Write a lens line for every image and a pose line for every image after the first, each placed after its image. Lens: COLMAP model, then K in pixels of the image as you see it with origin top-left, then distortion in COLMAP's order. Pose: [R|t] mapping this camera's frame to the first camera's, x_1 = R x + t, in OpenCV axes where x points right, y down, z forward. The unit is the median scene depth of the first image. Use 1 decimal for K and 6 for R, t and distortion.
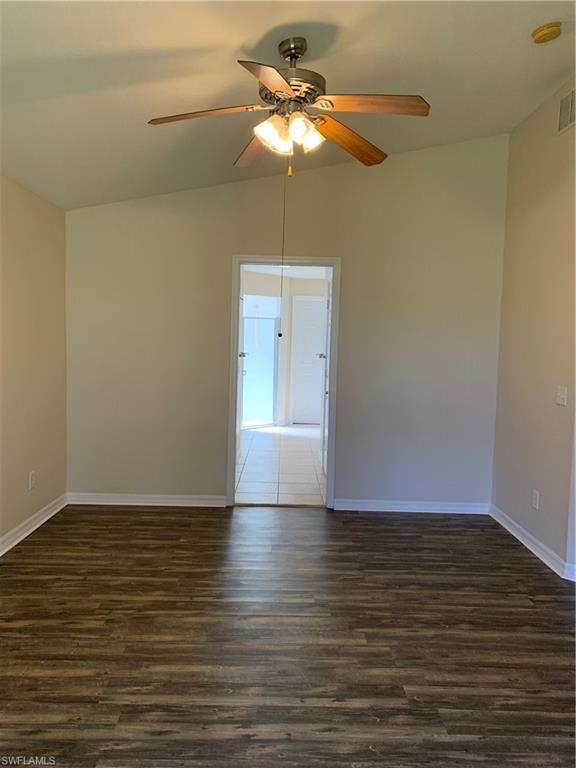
lens RADIAL K [[592.3, 0, 287.3], [0, 592.3, 385.3], [0, 0, 1]] dist [0.033386, -0.027410]
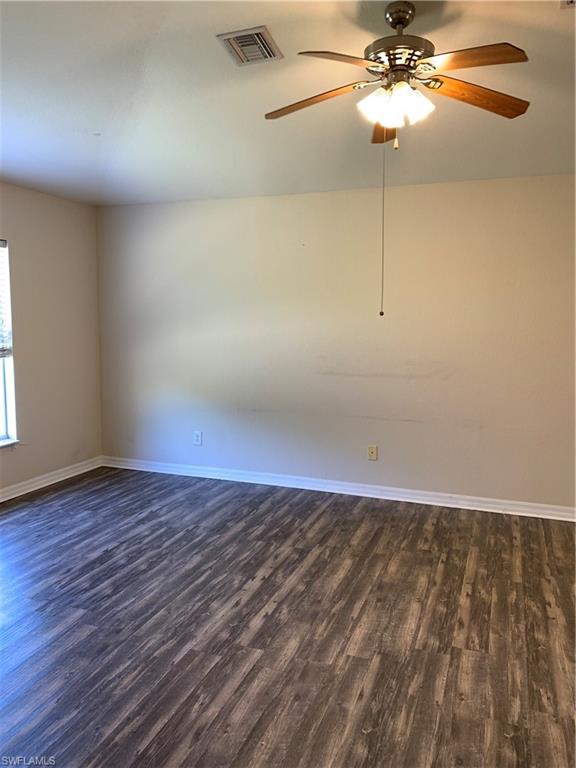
lens RADIAL K [[592.3, 0, 287.0], [0, 592.3, 383.4], [0, 0, 1]] dist [0.033386, -0.027410]
pose [[-0.367017, 0.076802, -0.927038, 1.113368], [-0.089669, 0.989024, 0.117438, -0.079038], [0.925882, 0.126229, -0.356102, 1.362982]]
